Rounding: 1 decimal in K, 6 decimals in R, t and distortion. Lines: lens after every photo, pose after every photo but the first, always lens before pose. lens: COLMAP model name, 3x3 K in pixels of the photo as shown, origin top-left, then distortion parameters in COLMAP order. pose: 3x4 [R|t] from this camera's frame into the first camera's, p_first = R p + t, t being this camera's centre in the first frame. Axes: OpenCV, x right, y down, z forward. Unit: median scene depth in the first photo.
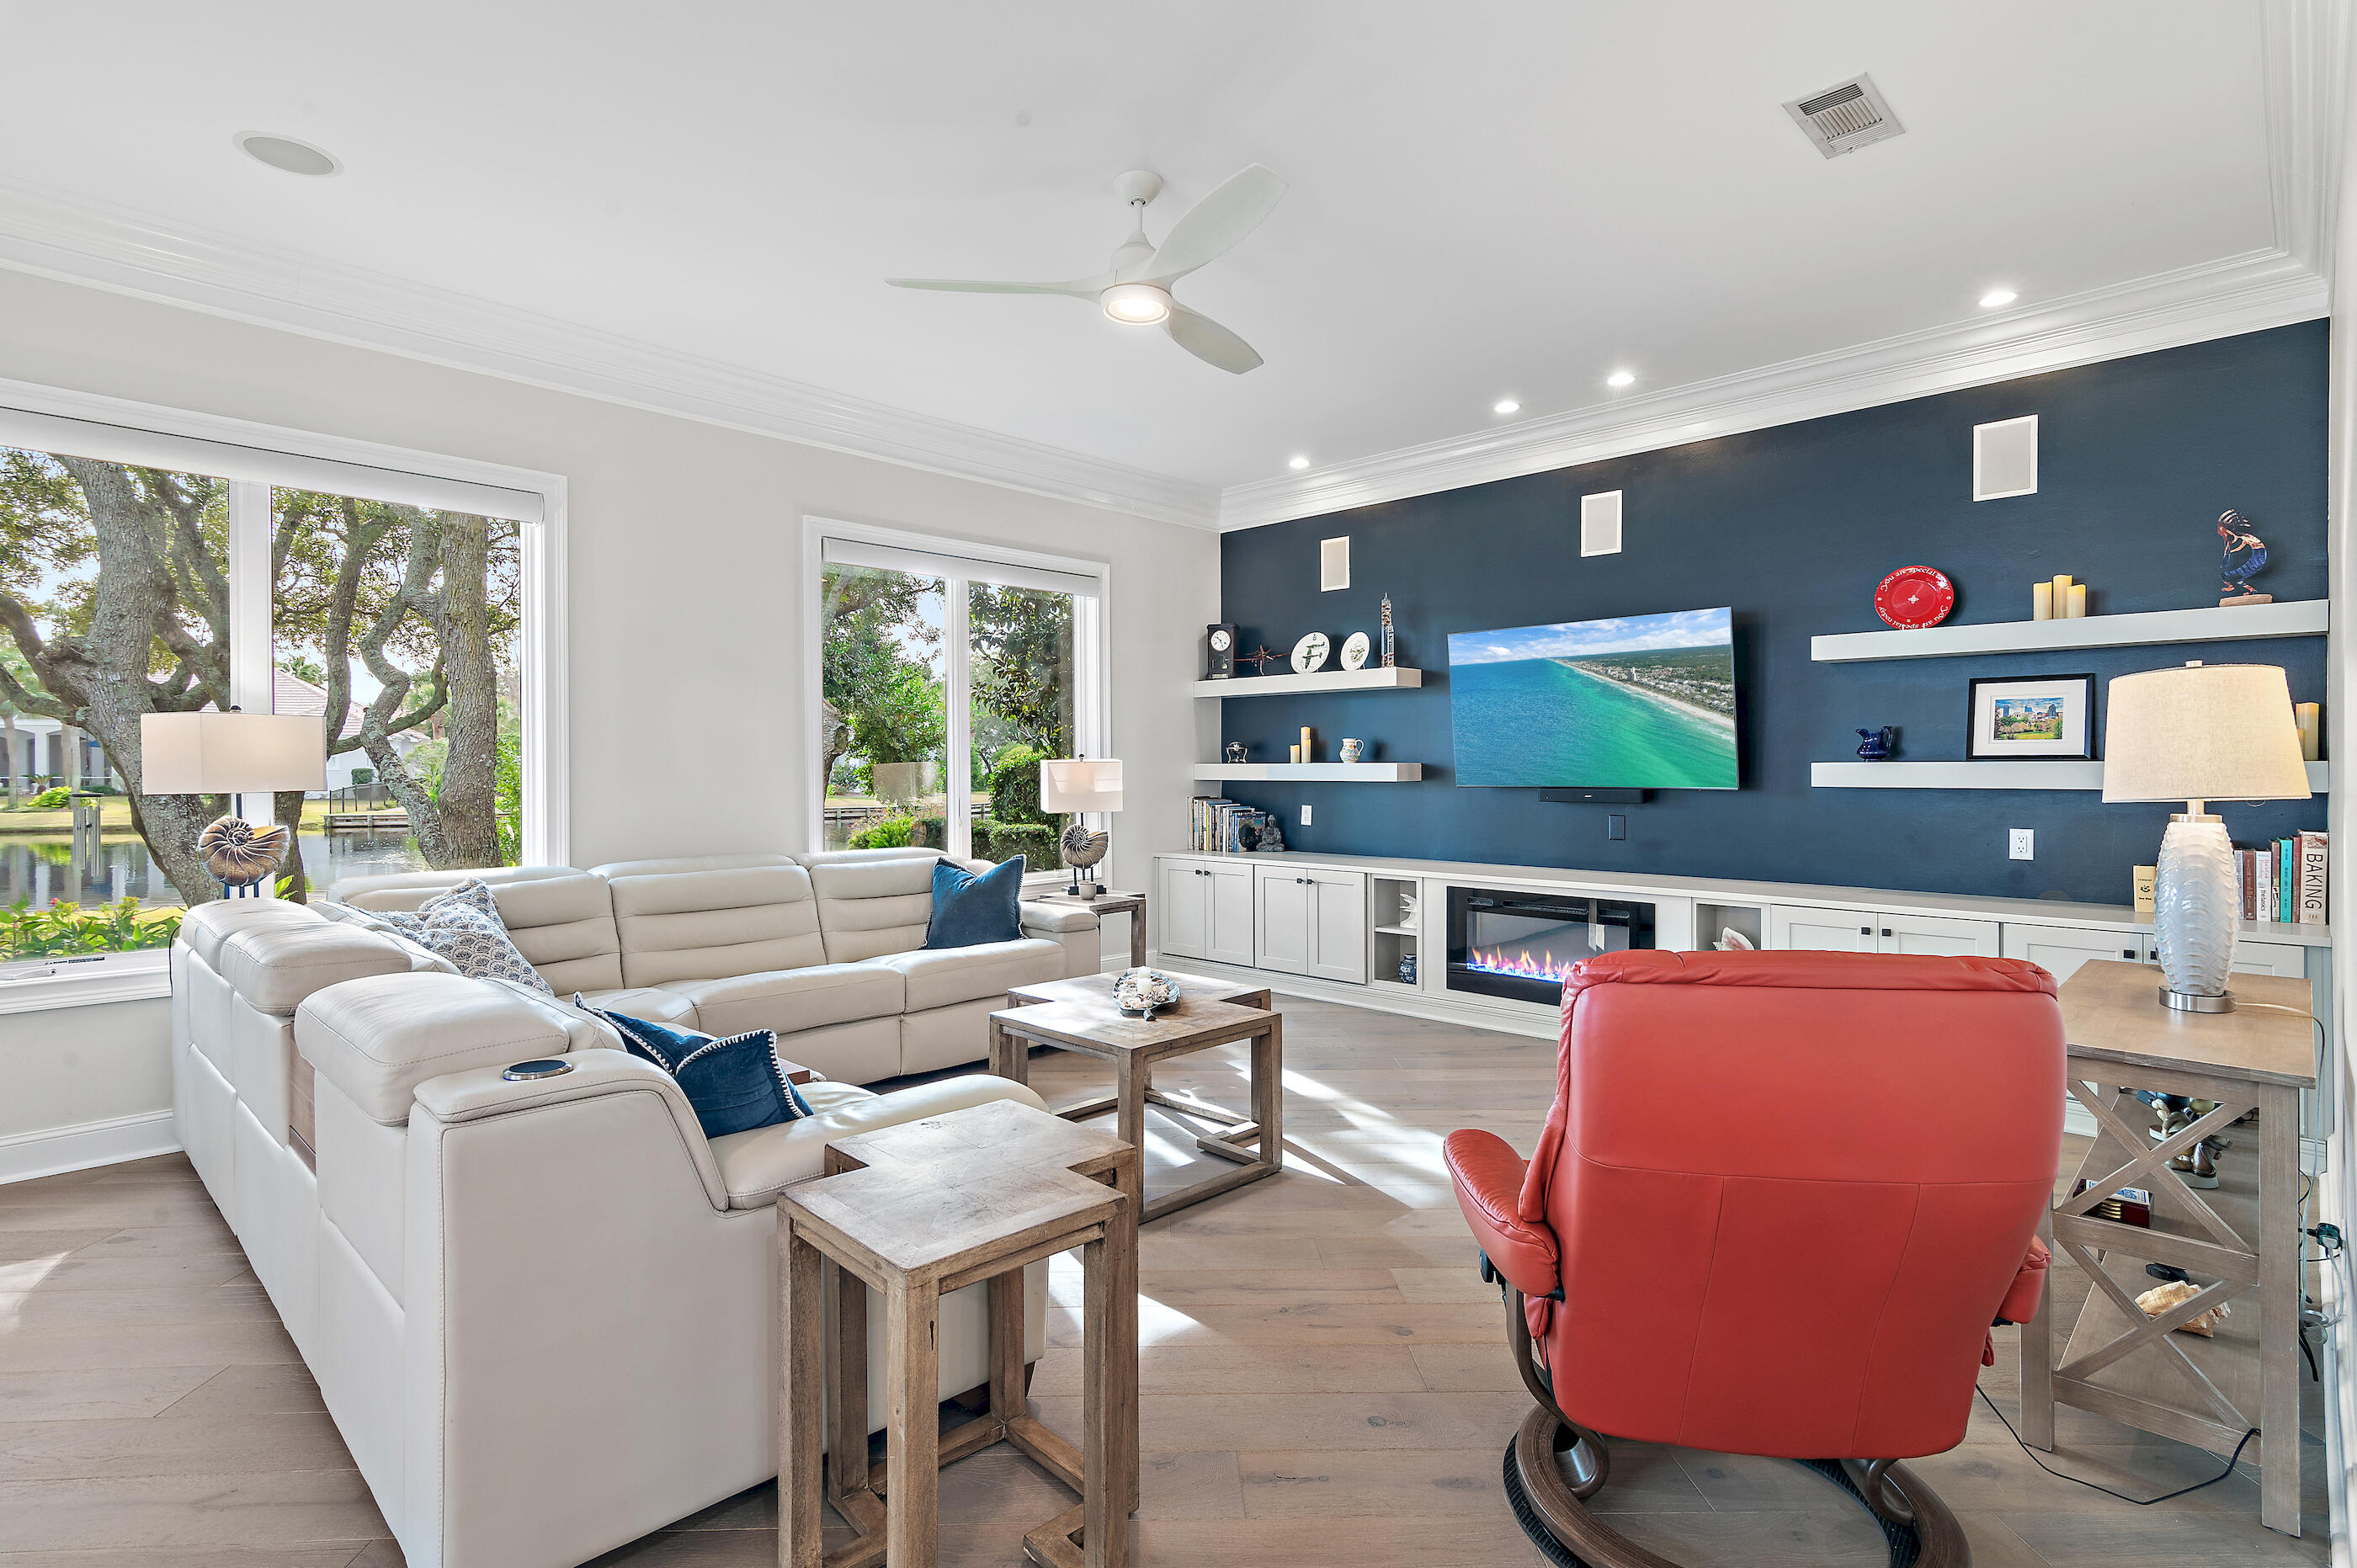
lens RADIAL K [[1158.0, 0, 1181.6], [0, 1158.0, 781.0], [0, 0, 1]] dist [0.004004, 0.002454]
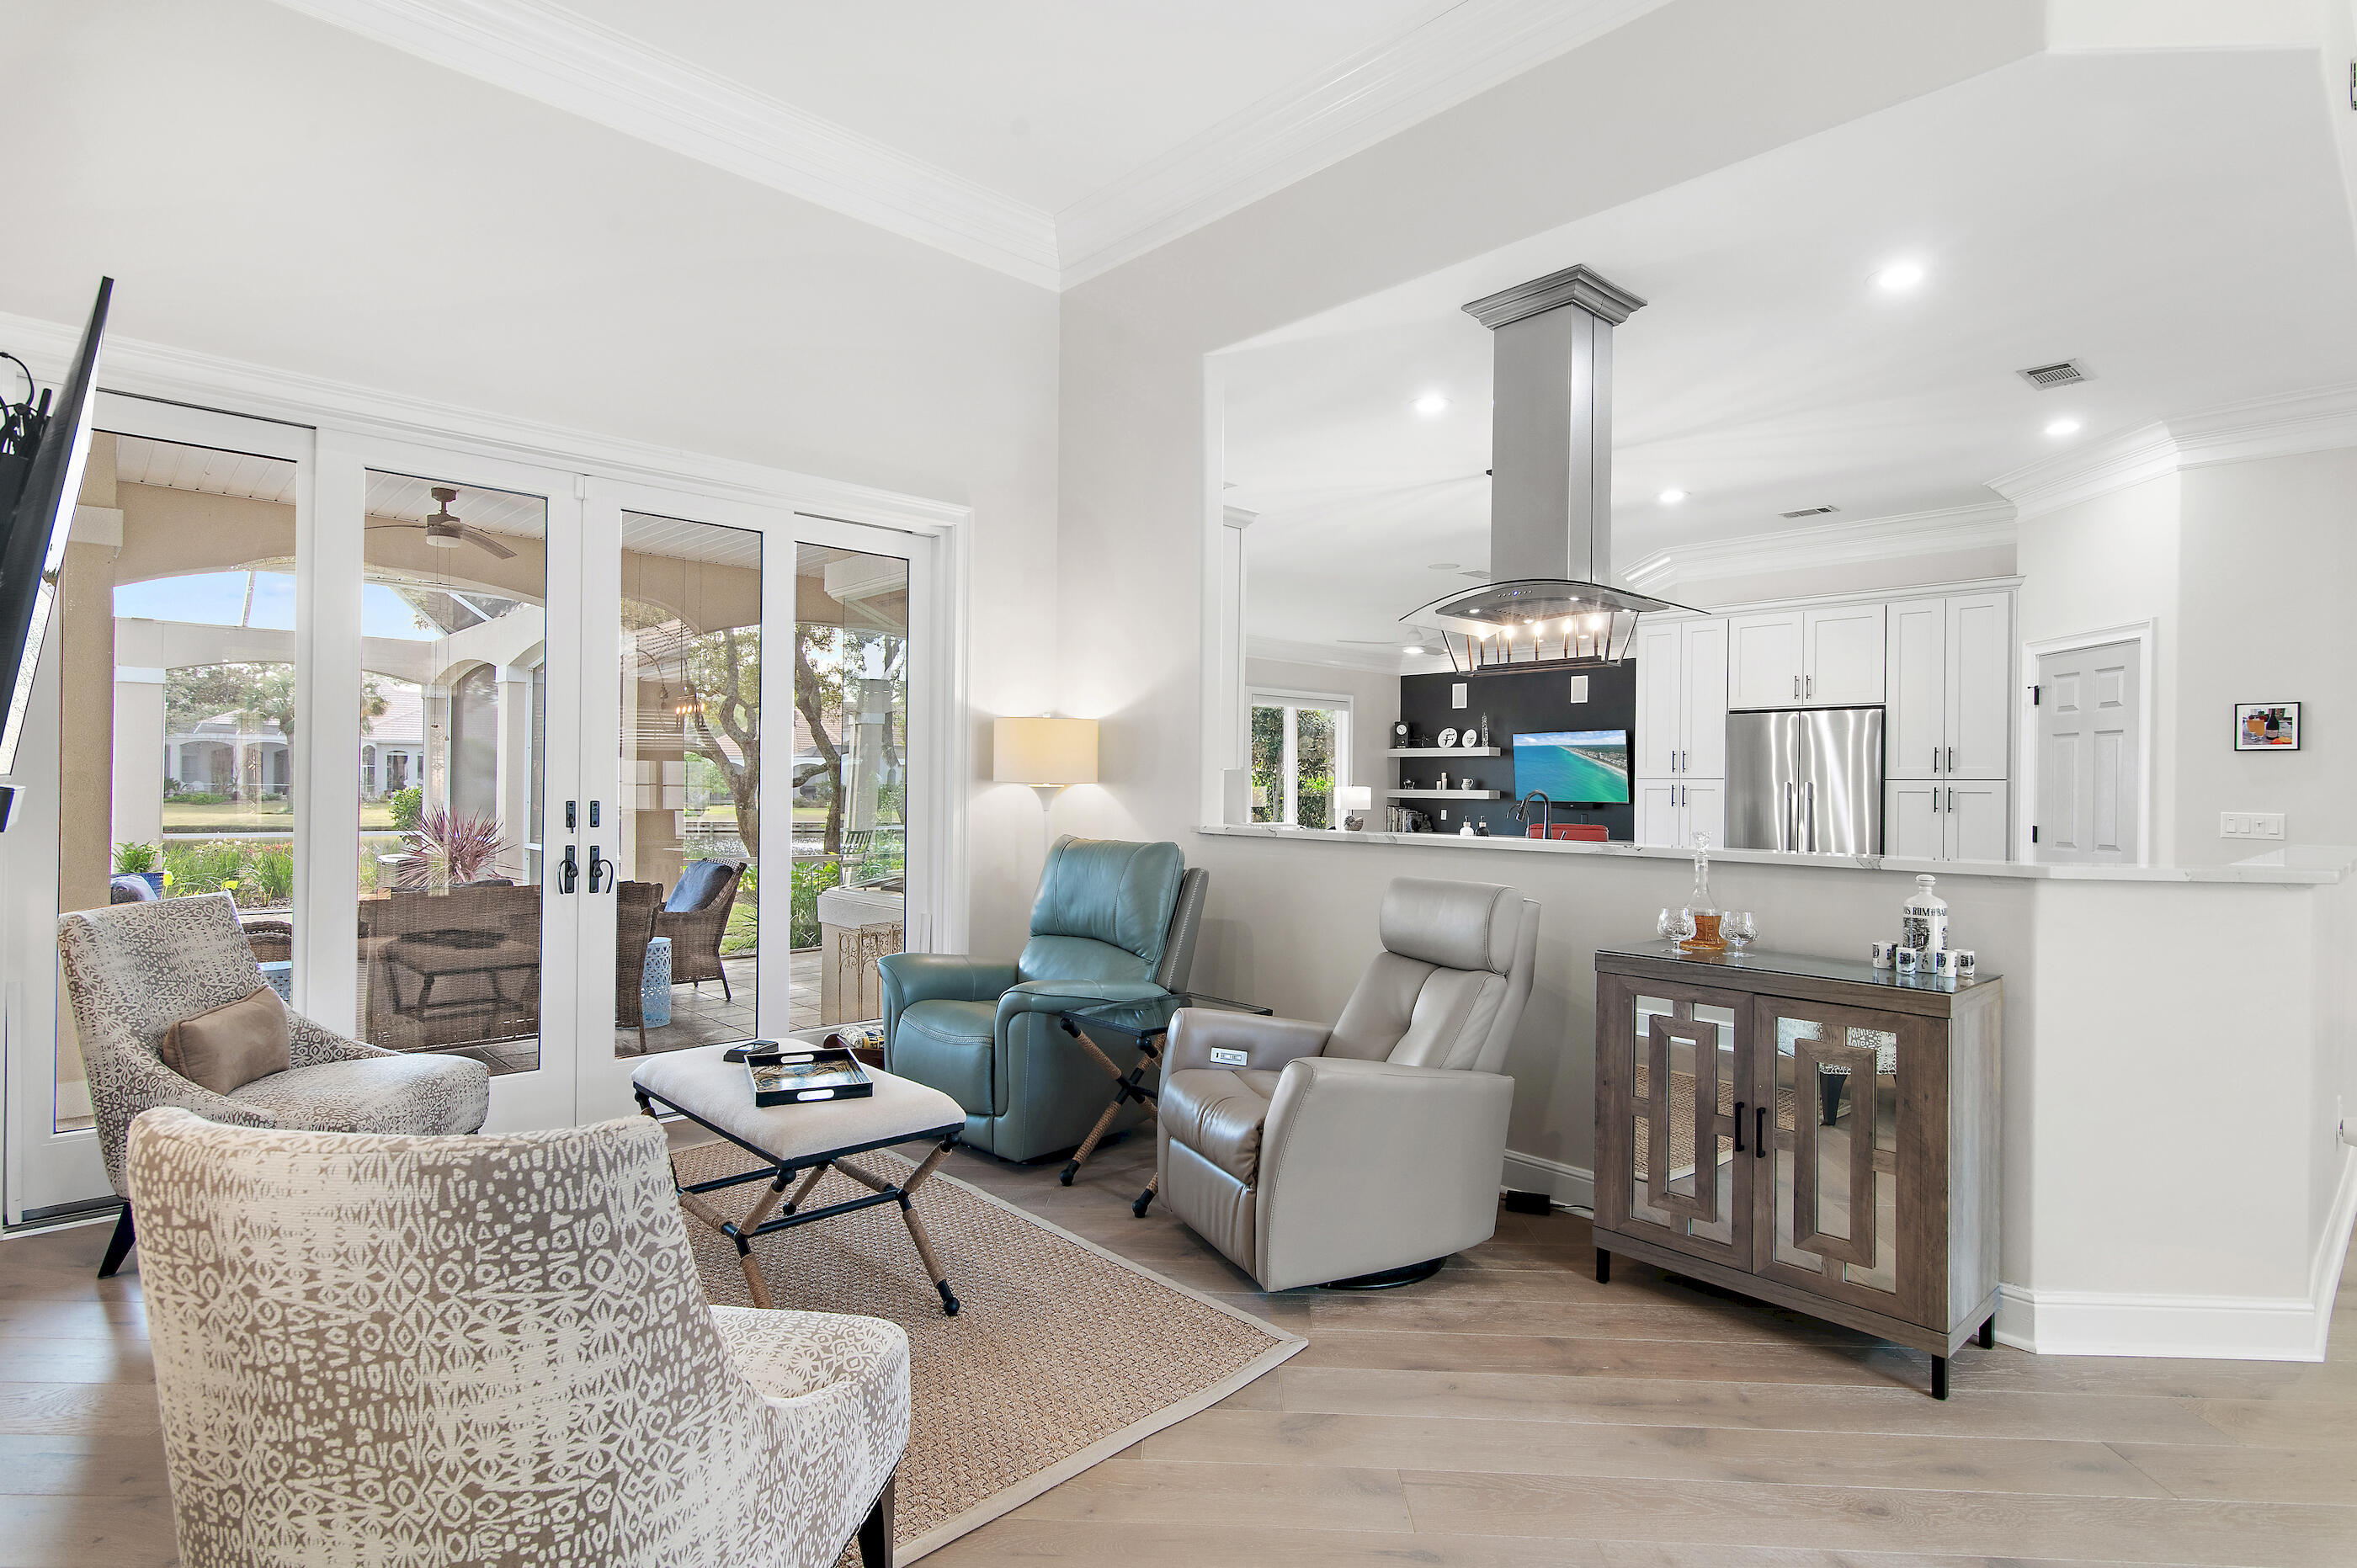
lens RADIAL K [[1228.8, 0, 1174.0], [0, 1228.8, 784.4], [0, 0, 1]] dist [0.002991, -0.000777]
pose [[0.998597, 0.010565, -0.051898, -0.267315], [-0.011288, 0.999843, -0.013662, 0.010565], [0.051745, 0.014229, 0.998559, -1.254084]]
